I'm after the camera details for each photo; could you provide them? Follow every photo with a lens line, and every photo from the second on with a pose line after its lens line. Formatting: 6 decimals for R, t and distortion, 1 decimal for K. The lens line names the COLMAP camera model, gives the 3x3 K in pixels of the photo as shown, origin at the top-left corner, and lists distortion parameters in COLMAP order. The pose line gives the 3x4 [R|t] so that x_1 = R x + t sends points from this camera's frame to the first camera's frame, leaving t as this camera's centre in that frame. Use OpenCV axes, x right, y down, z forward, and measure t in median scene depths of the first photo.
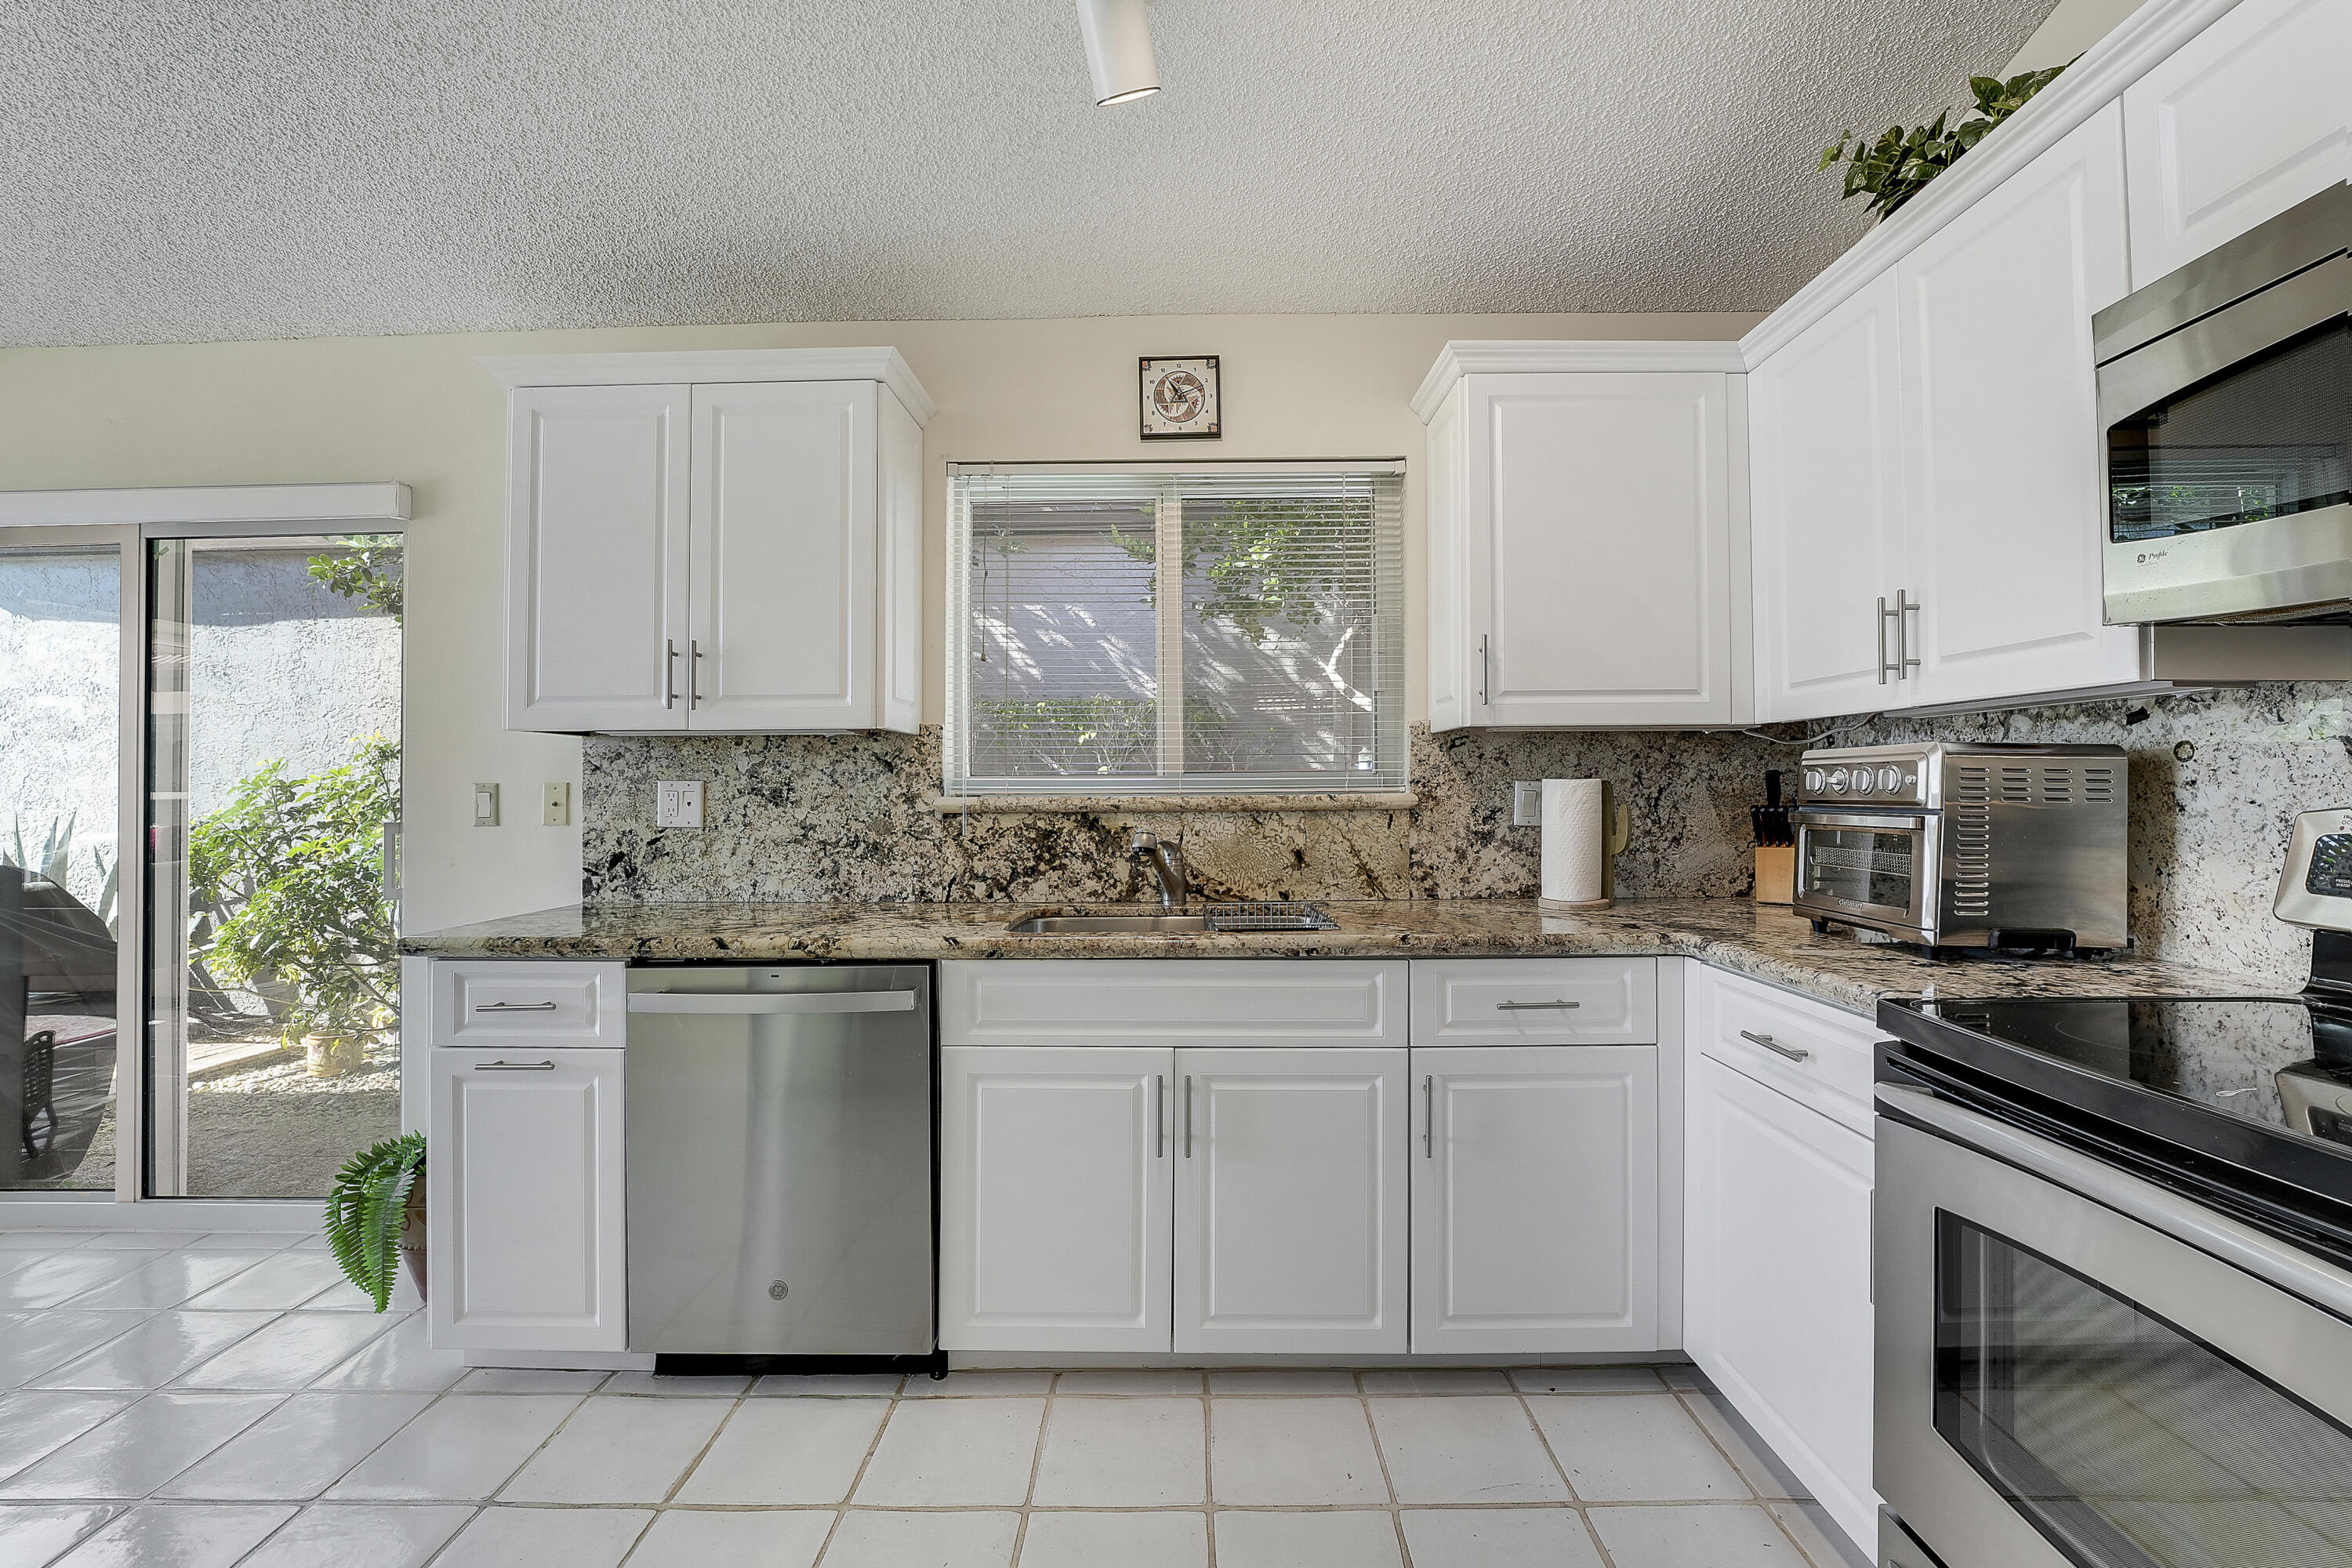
lens RADIAL K [[1039.3, 0, 1175.8], [0, 1039.3, 776.3], [0, 0, 1]] dist [-0.013187, -0.000206]
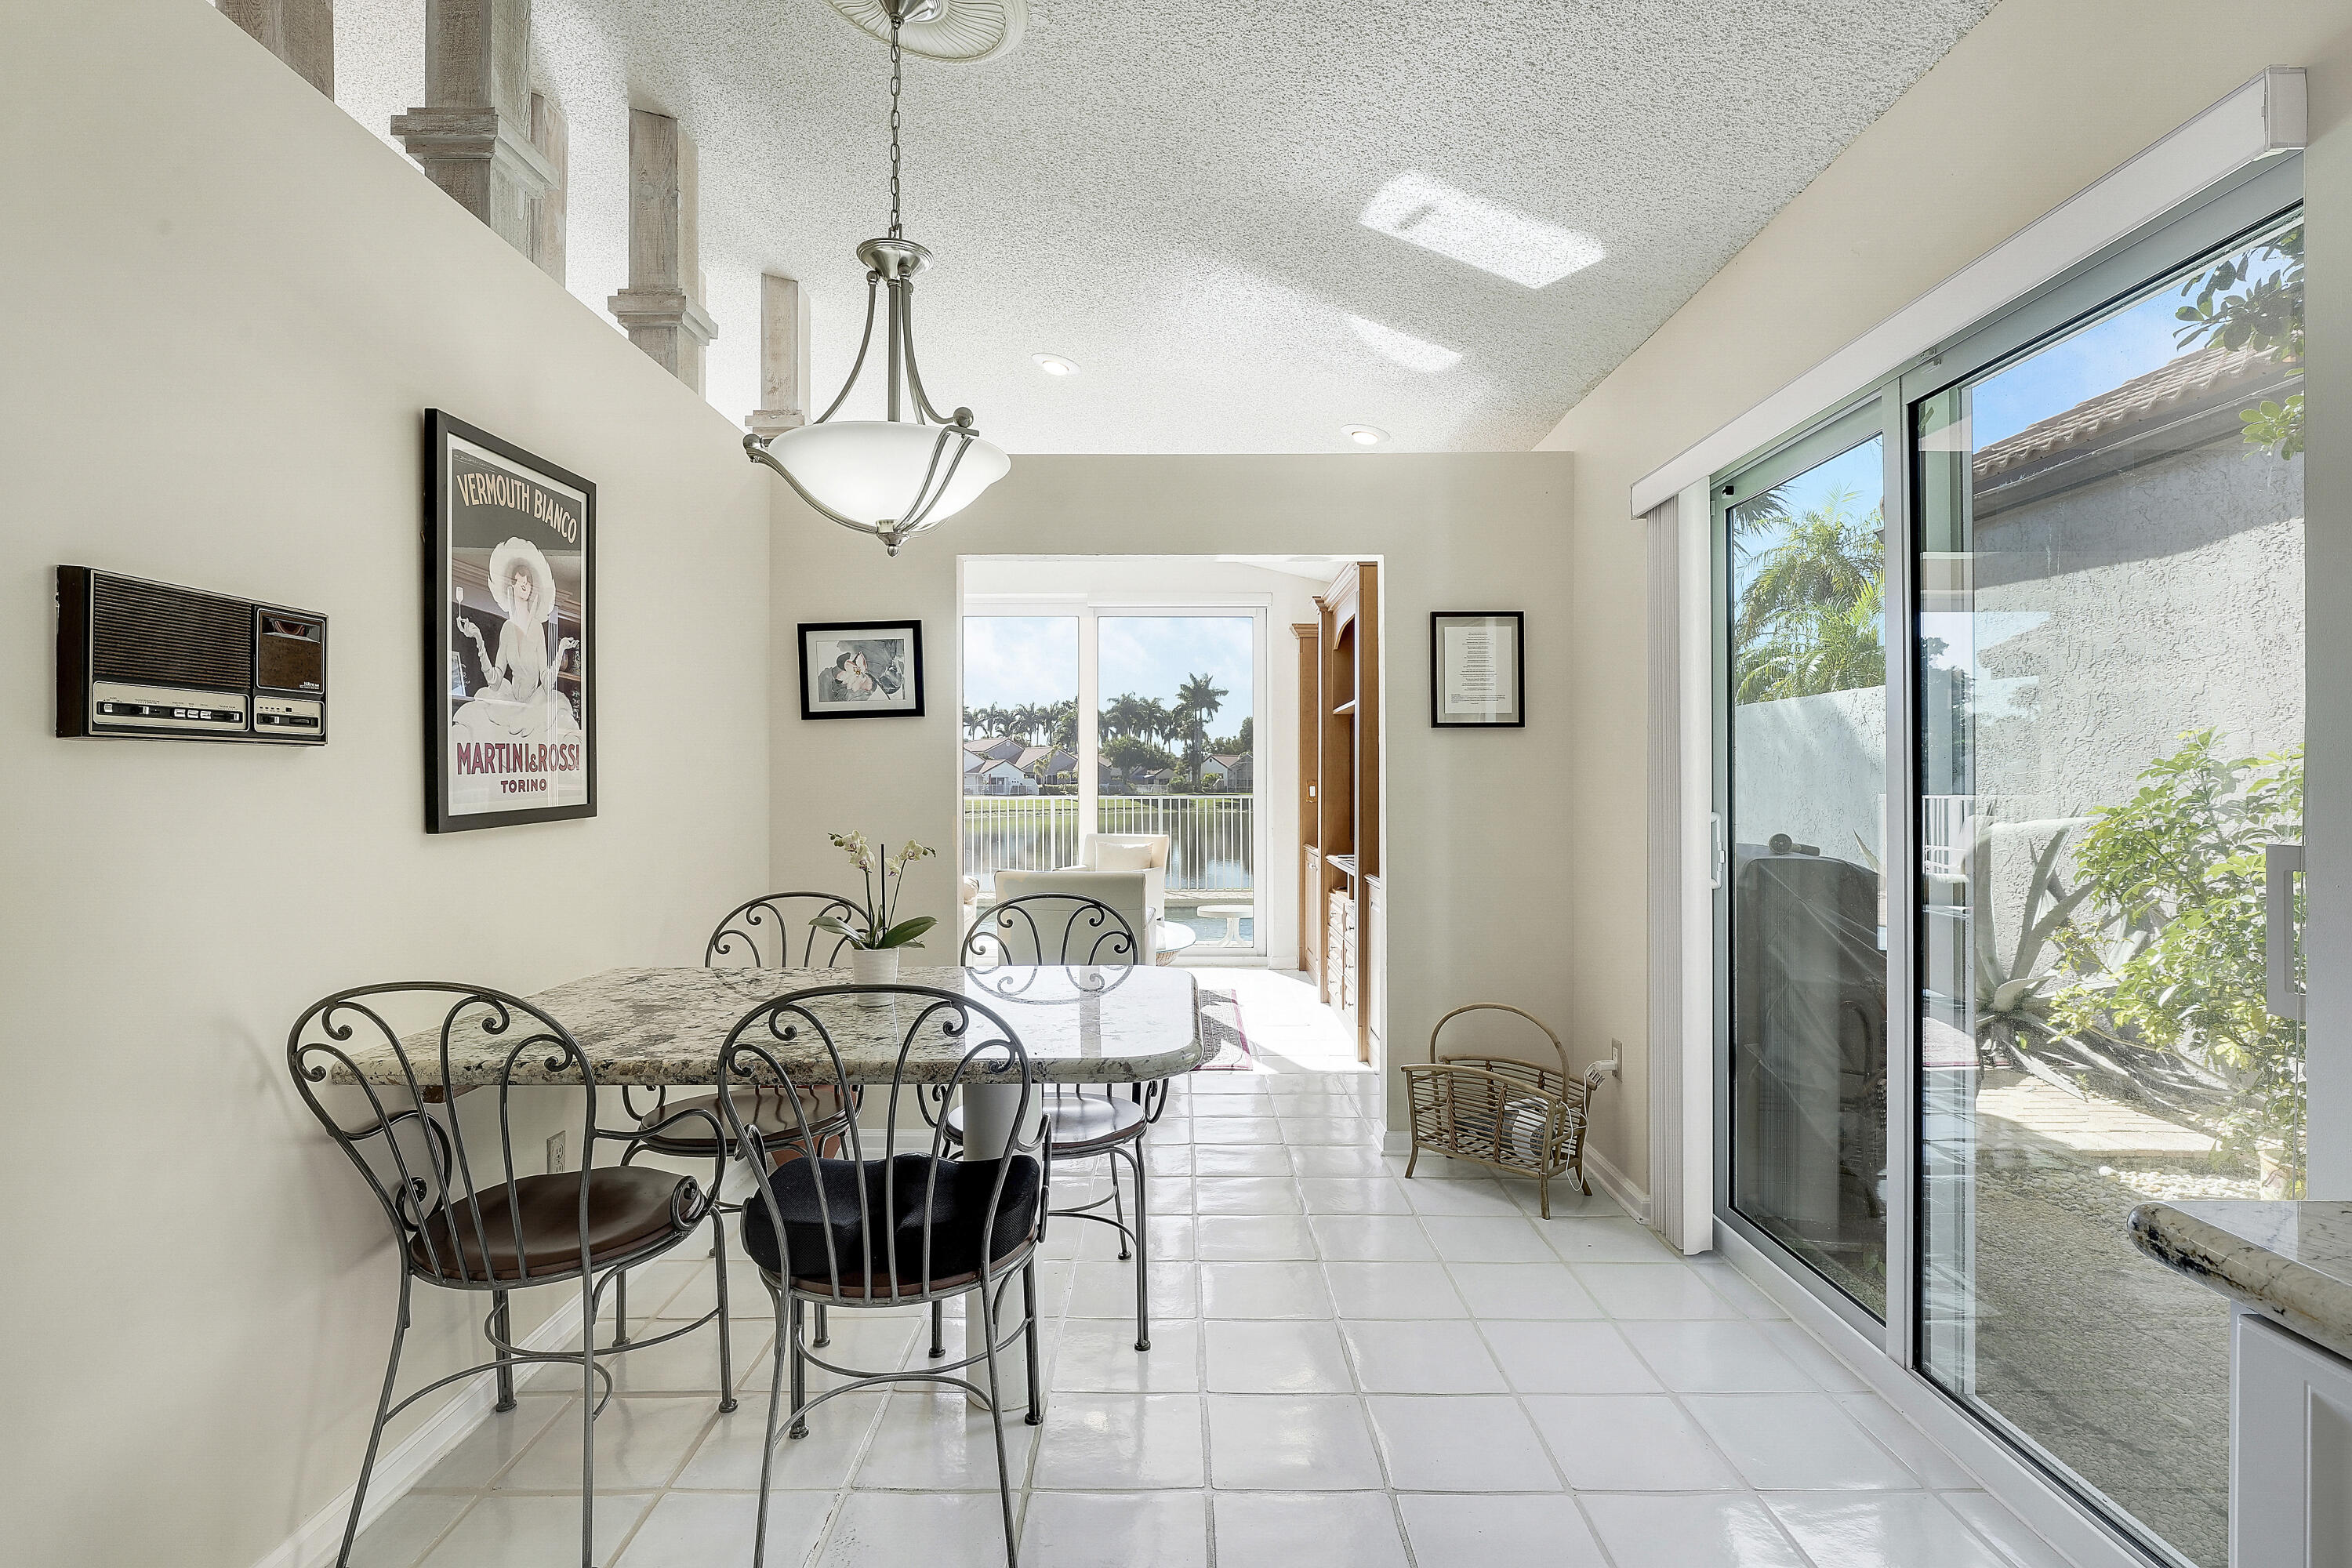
lens RADIAL K [[1098.2, 0, 1192.7], [0, 1098.2, 799.2], [0, 0, 1]] dist [-0.016716, 0.003894]
pose [[0.039515, 0.010545, -0.999163, -0.192005], [0.013821, 0.999843, 0.011099, 0.012509], [0.999123, -0.014248, 0.039363, 0.309012]]
